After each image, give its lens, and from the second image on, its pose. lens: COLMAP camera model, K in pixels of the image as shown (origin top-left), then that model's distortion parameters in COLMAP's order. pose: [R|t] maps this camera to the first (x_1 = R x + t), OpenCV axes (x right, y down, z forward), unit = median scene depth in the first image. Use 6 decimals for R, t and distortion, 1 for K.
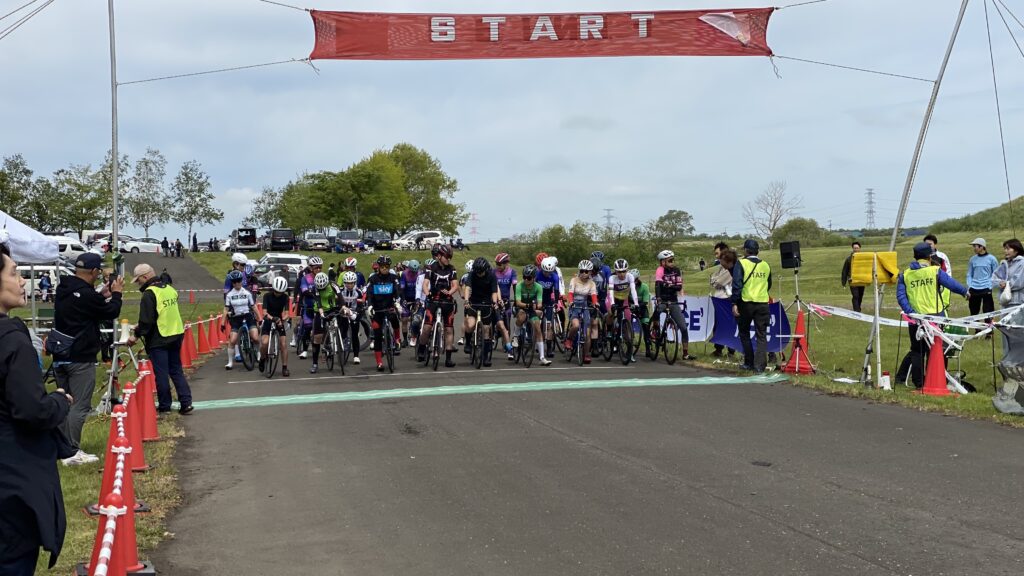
lens RADIAL K [[1466.5, 0, 512.0], [0, 1466.5, 288.0], [0, 0, 1]] dist [0.324010, 0.043207]
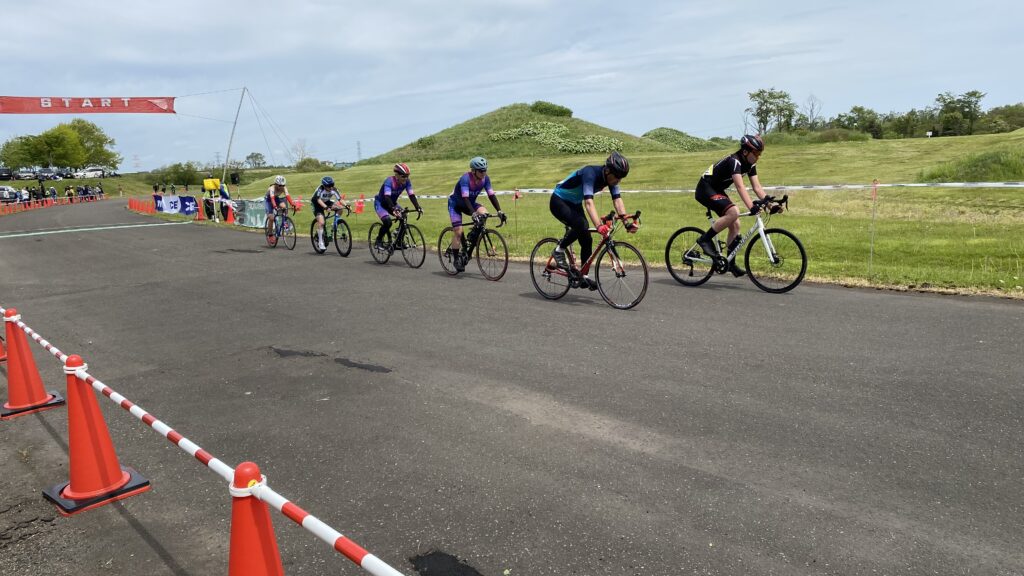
lens RADIAL K [[744.9, 0, 512.0], [0, 744.9, 288.0], [0, 0, 1]] dist [0.001532, -0.004672]
pose [[0.906867, -0.082731, 0.413218, 0.015849], [0.029403, 0.990573, 0.133795, 0.001280], [-0.420391, -0.109184, 0.900750, -0.076469]]
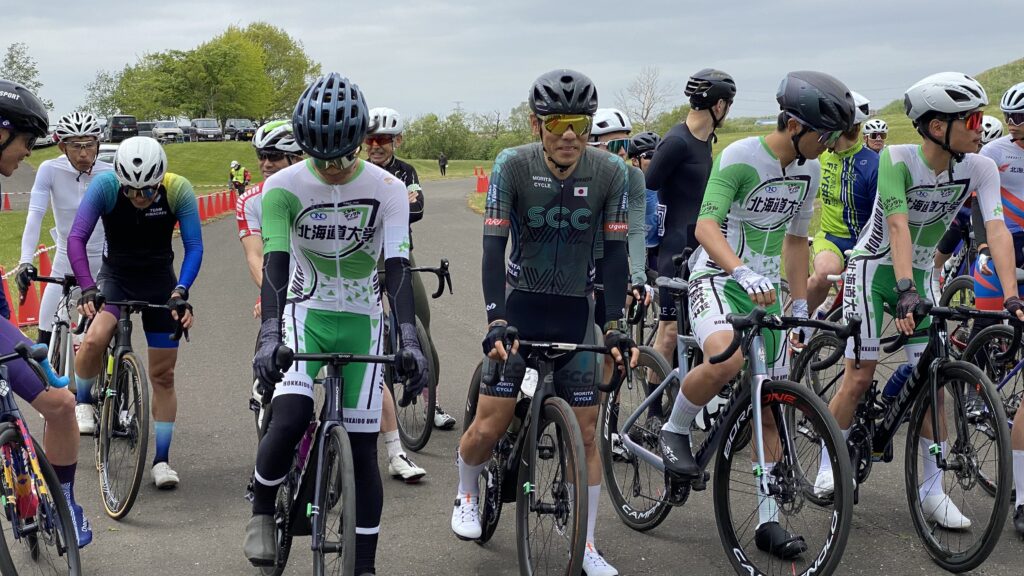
lens RADIAL K [[1466.5, 0, 512.0], [0, 1466.5, 288.0], [0, 0, 1]] dist [0.324010, 0.043207]
pose [[0.995000, -0.019020, 0.098044, -0.016578], [0.011834, 0.997235, 0.073359, -0.001904], [-0.099168, -0.071832, 0.992475, 0.093387]]
